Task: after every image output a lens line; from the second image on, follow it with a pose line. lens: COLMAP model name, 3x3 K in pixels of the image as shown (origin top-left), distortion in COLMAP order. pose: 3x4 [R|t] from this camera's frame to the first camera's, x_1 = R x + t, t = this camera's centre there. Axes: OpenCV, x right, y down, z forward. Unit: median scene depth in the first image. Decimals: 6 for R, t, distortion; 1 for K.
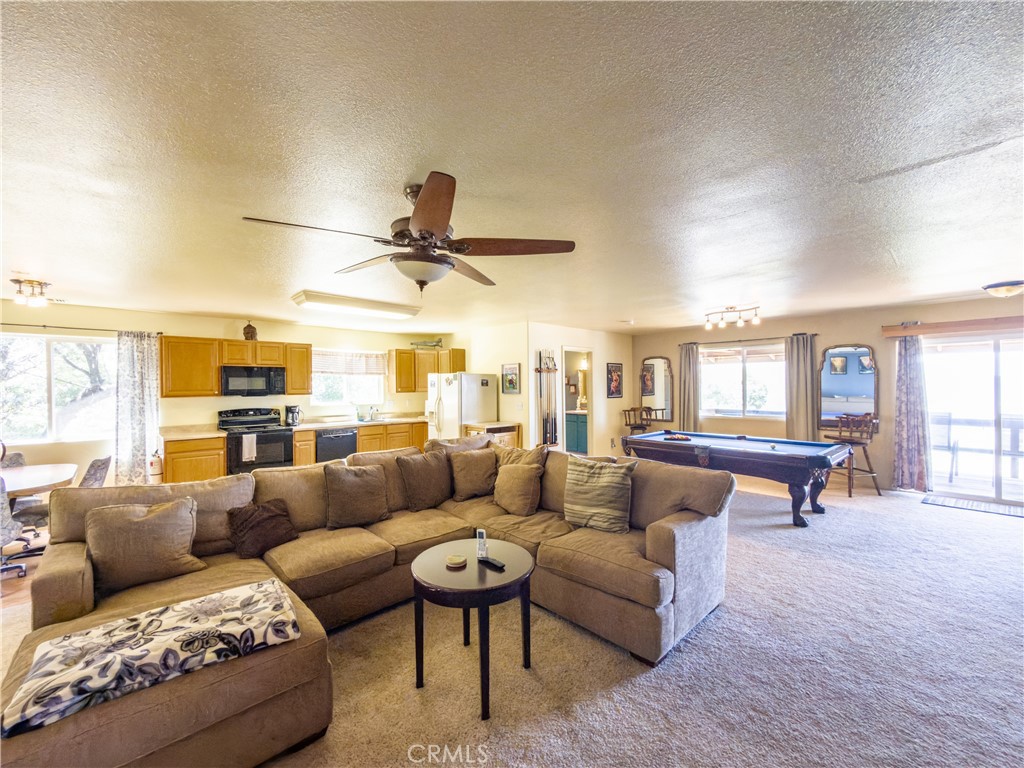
lens RADIAL K [[425.2, 0, 479.3], [0, 425.2, 385.6], [0, 0, 1]] dist [-0.001288, -0.000203]
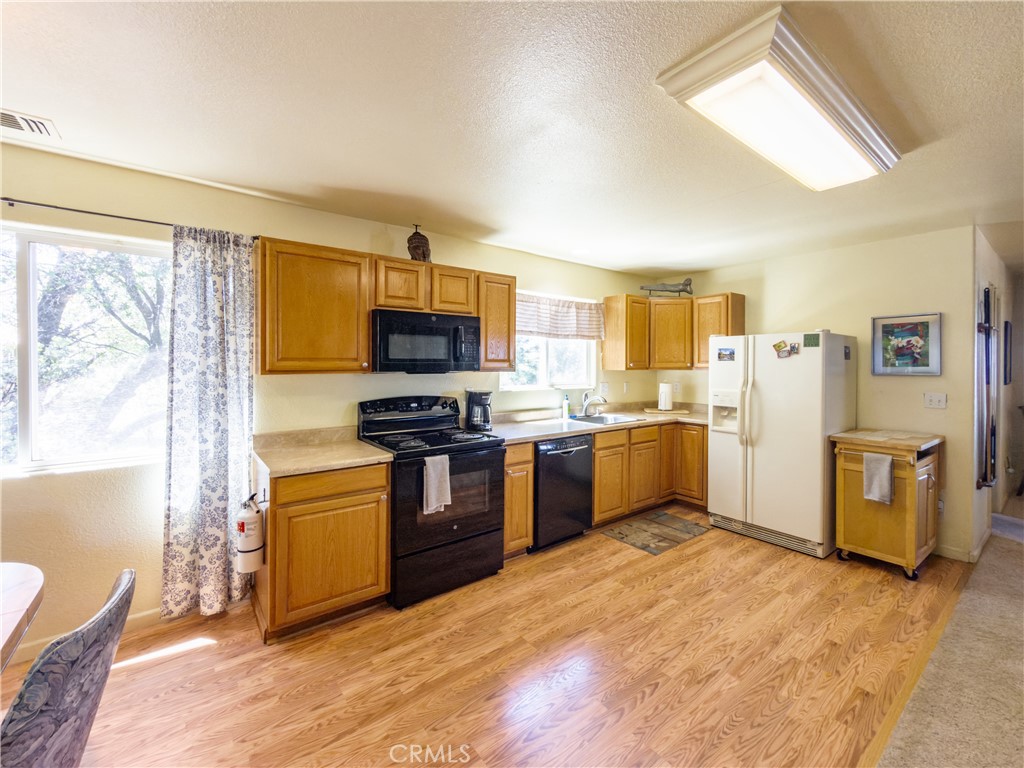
lens RADIAL K [[425.2, 0, 483.8], [0, 425.2, 363.3], [0, 0, 1]] dist [-0.001288, -0.000203]
pose [[0.994826, 0.011977, -0.100883, -0.449650], [-0.012079, 0.999927, -0.000402, 0.013594], [0.100870, 0.001618, 0.994898, 0.551637]]
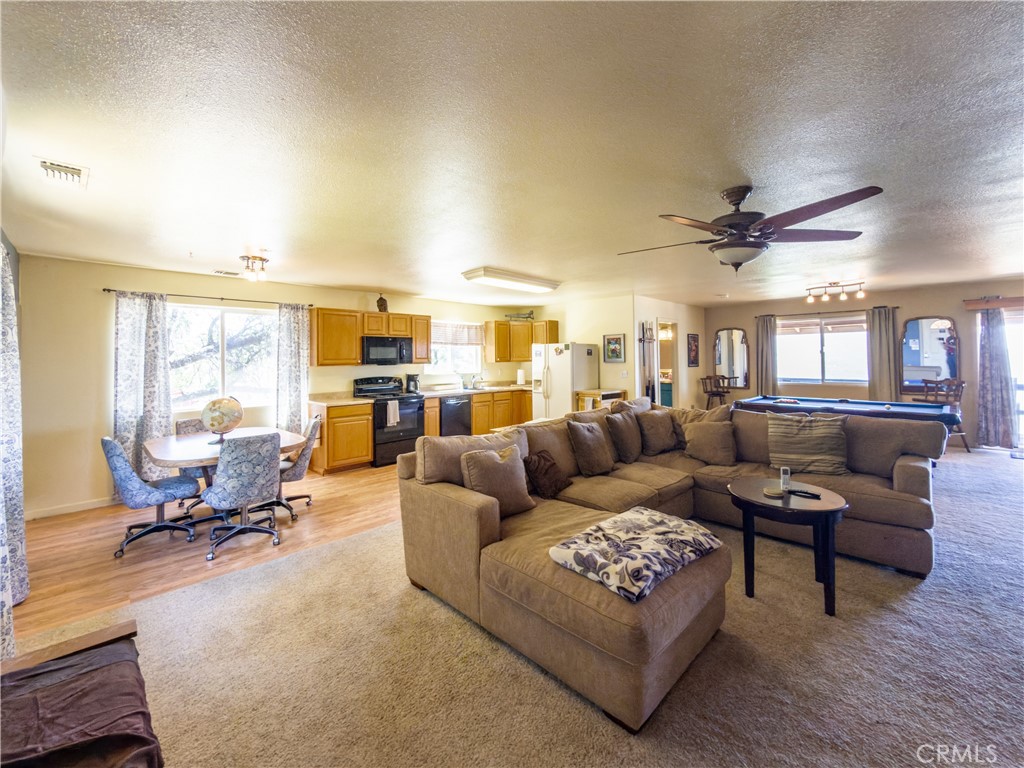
lens RADIAL K [[425.2, 0, 483.0], [0, 425.2, 353.7], [0, 0, 1]] dist [-0.001288, -0.000203]
pose [[0.999594, -0.002157, 0.028424, -0.349295], [0.002502, 0.999924, -0.012099, 0.011012], [-0.028396, 0.012165, 0.999523, -0.073994]]
